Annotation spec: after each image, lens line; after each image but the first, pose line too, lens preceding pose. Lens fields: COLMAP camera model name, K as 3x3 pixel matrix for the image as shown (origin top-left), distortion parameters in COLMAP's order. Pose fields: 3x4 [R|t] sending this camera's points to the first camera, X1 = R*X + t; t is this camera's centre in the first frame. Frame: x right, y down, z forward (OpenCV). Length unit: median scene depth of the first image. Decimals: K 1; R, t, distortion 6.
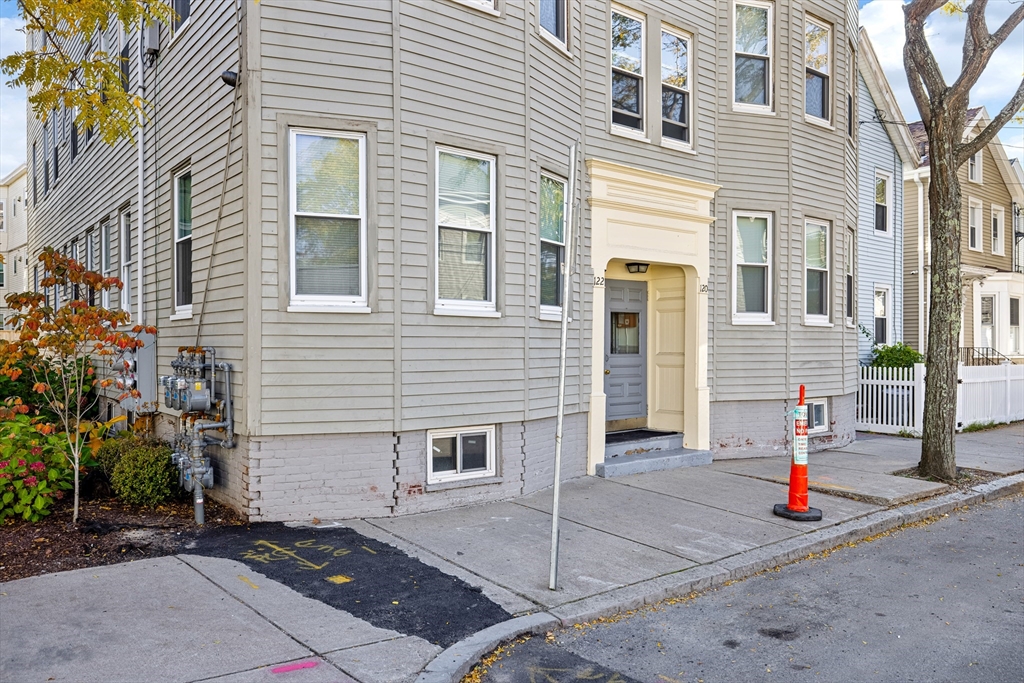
lens RADIAL K [[746.9, 0, 511.9], [0, 746.9, 344.1], [0, 0, 1]] dist [-0.004058, -0.001578]
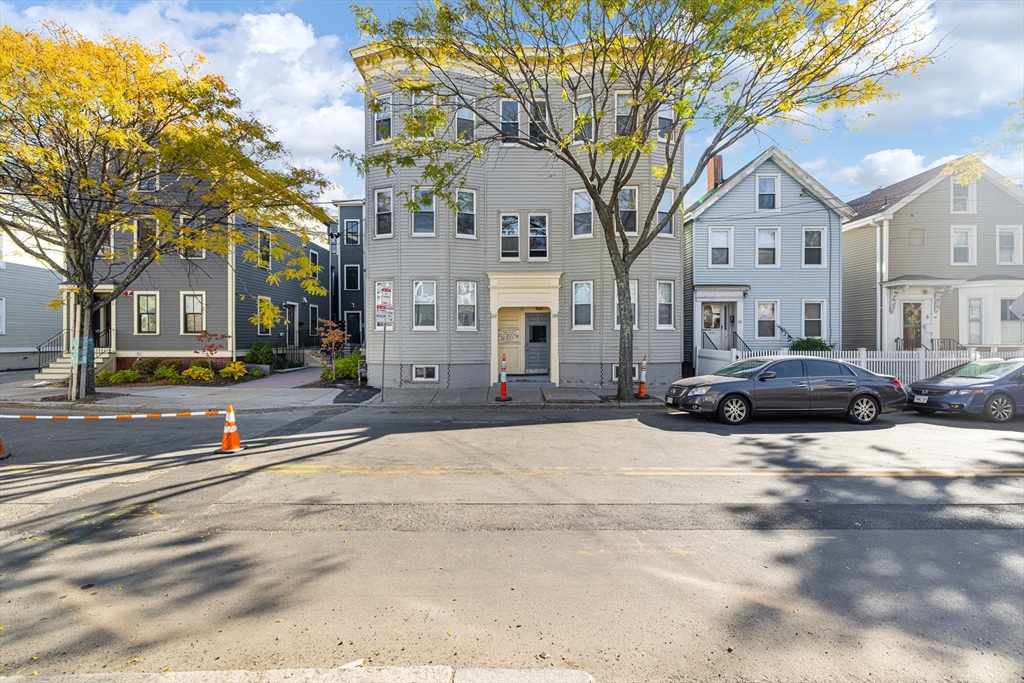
lens RADIAL K [[425.2, 0, 512.1], [0, 425.2, 341.9], [0, 0, 1]] dist [-0.000917, -0.000384]
pose [[0.784193, -0.007094, -0.620476, 1.041686], [0.008466, 0.999964, -0.000733, 0.010771], [0.620459, -0.004678, 0.784225, -0.175696]]
